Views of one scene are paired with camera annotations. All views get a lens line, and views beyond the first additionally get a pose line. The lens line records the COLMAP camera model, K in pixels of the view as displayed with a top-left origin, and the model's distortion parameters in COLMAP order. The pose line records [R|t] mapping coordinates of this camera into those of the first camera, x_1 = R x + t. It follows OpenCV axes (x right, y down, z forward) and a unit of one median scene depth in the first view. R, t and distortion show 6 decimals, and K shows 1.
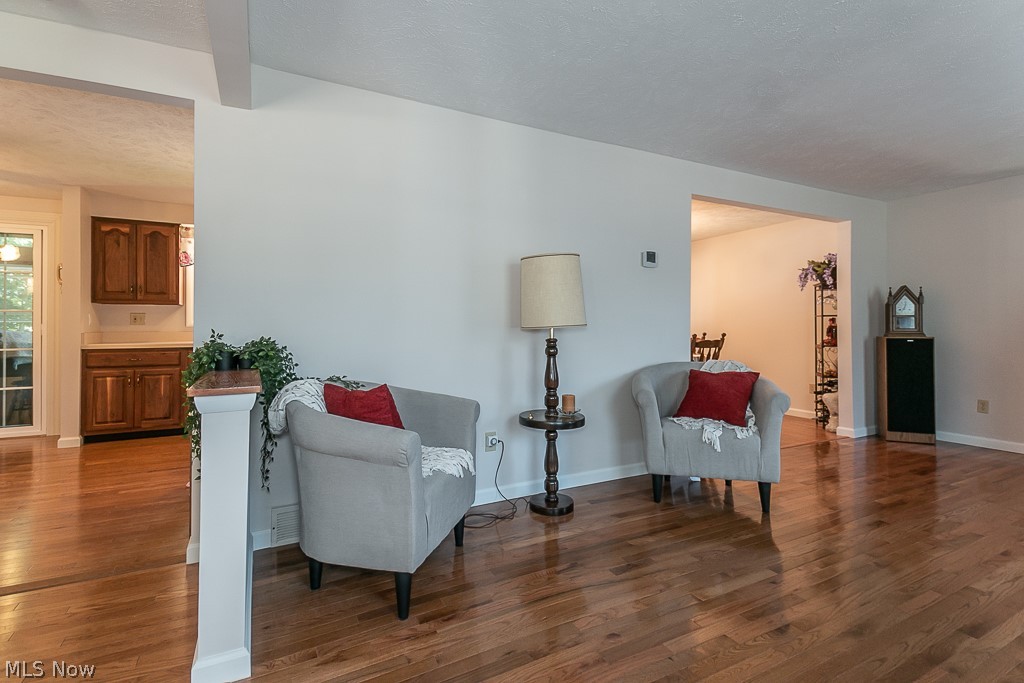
lens RADIAL K [[473.6, 0, 503.9], [0, 473.6, 317.9], [0, 0, 1]] dist [0.011074, -0.005145]
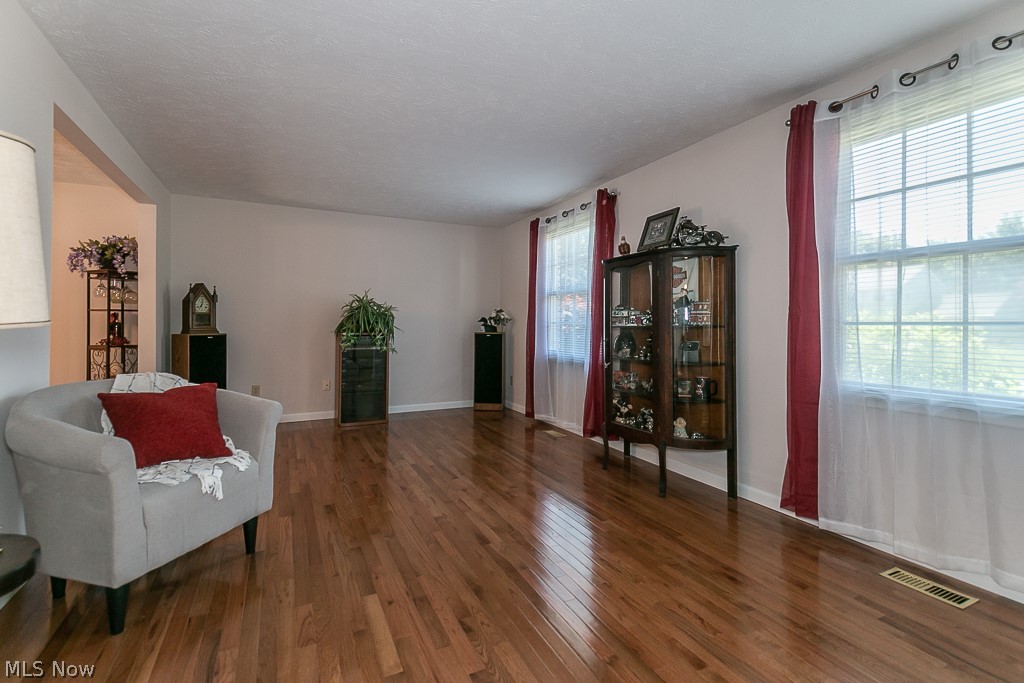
lens RADIAL K [[473.6, 0, 503.3], [0, 473.6, 323.9], [0, 0, 1]] dist [0.011074, -0.005145]
pose [[0.025176, -0.002375, 0.999680, -0.234194], [-0.013261, 0.999908, 0.002709, 0.011942], [-0.999595, -0.013325, 0.025142, 0.537153]]
